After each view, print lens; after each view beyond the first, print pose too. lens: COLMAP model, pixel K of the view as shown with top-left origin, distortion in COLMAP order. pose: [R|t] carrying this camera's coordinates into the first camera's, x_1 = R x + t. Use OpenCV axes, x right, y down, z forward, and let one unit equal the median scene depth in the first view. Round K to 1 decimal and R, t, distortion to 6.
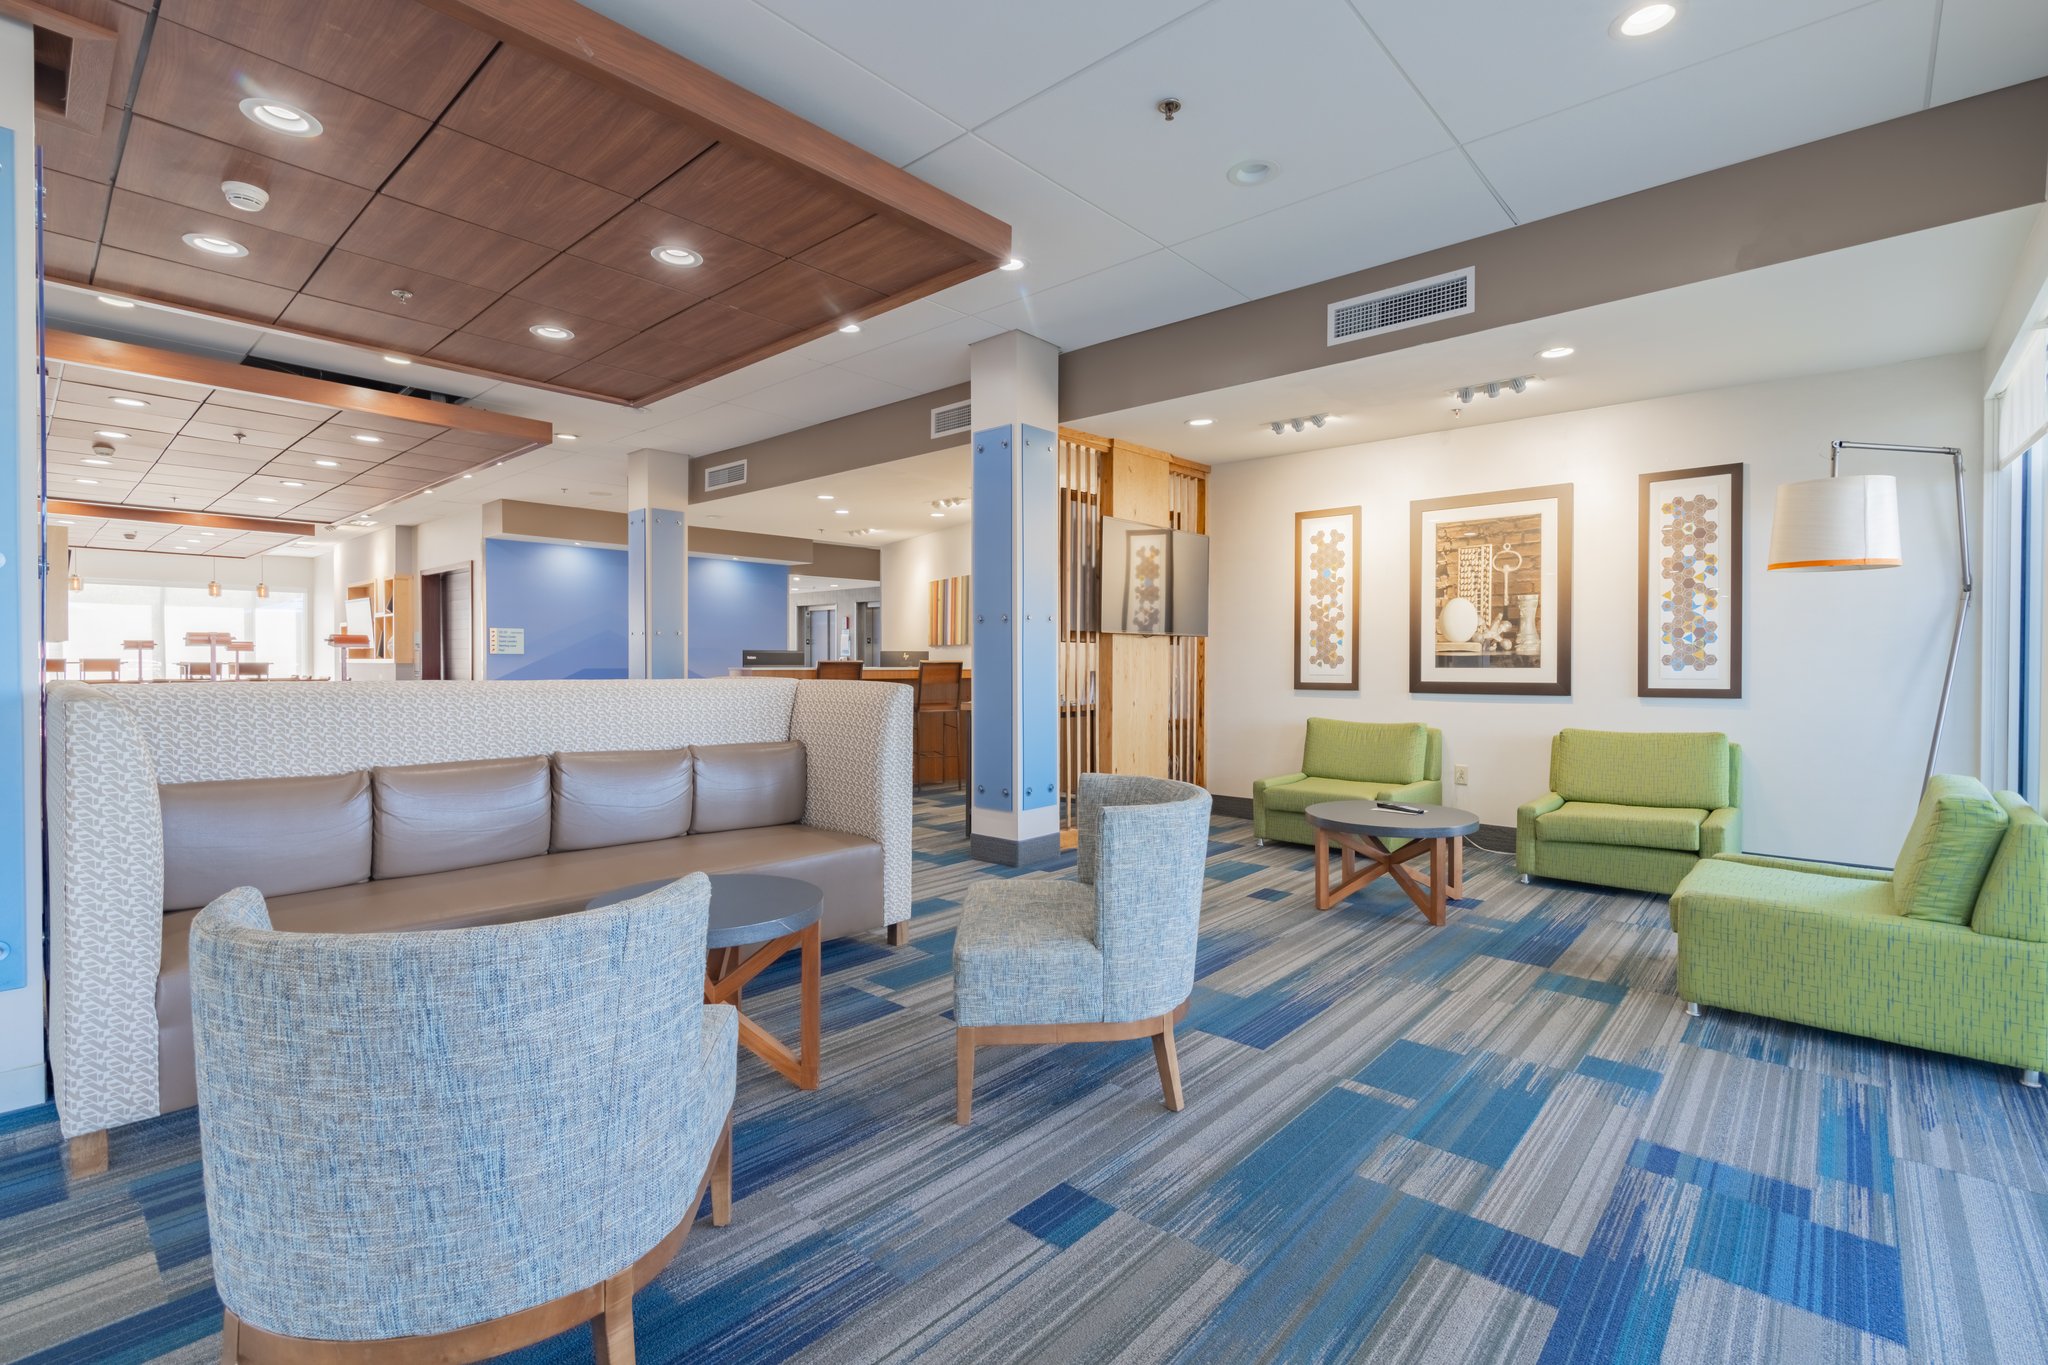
lens RADIAL K [[937.8, 0, 1015.8], [0, 937.8, 693.2], [0, 0, 1]] dist [-0.000922, -0.000043]
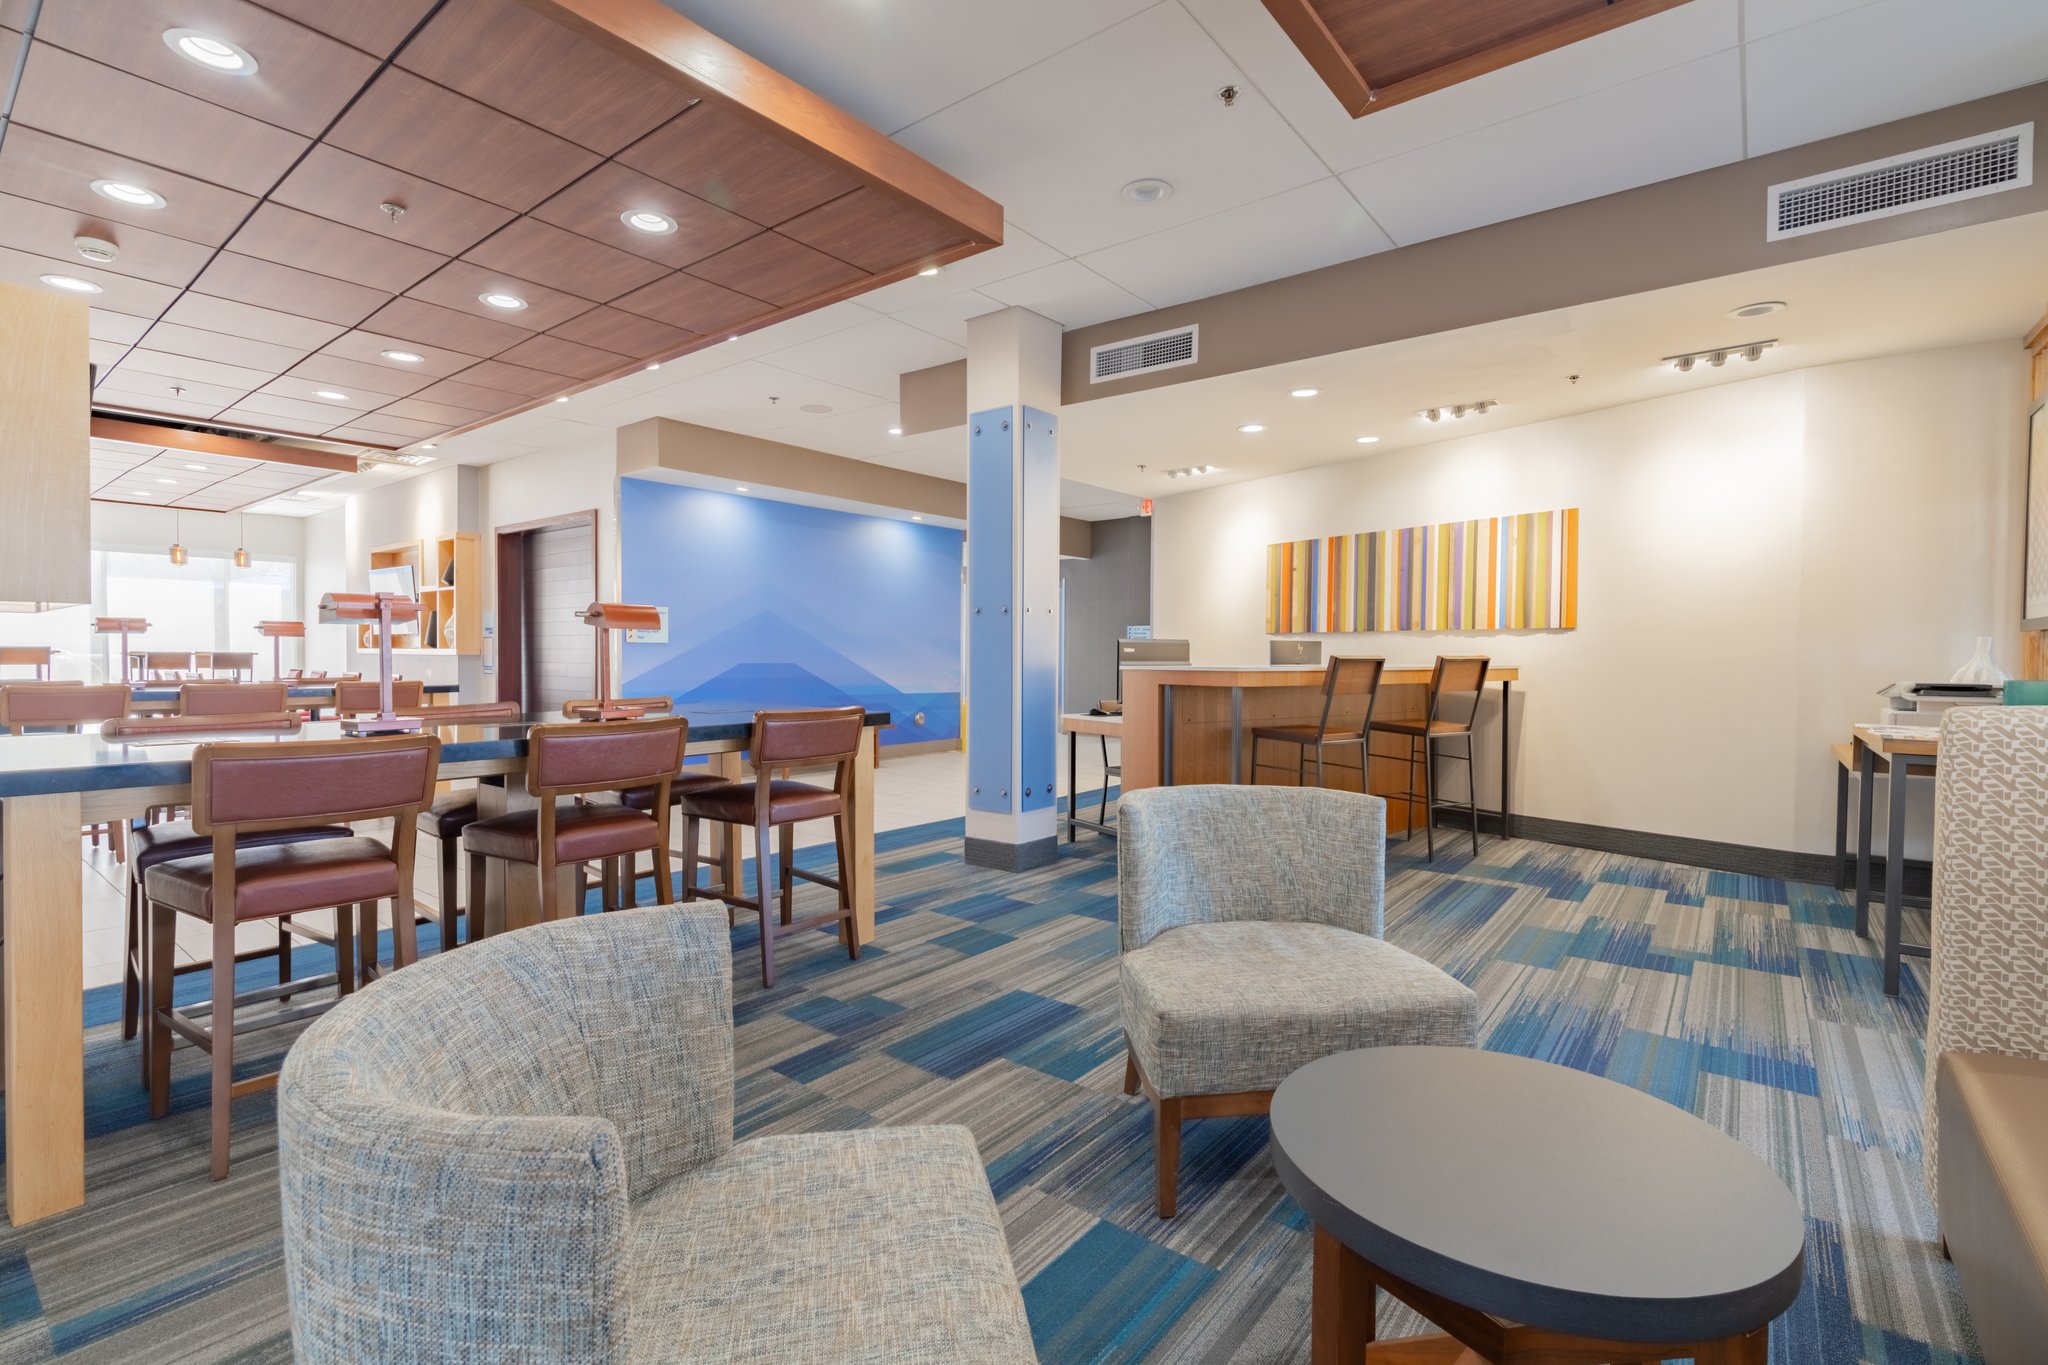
lens RADIAL K [[923.3, 0, 1016.6], [0, 923.3, 677.3], [0, 0, 1]] dist [-0.002357, -0.000164]
pose [[0.997615, 0.000580, 0.069023, -0.233106], [-0.000171, 0.999982, -0.005940, -0.008565], [-0.069025, 0.005914, 0.997597, 0.214675]]
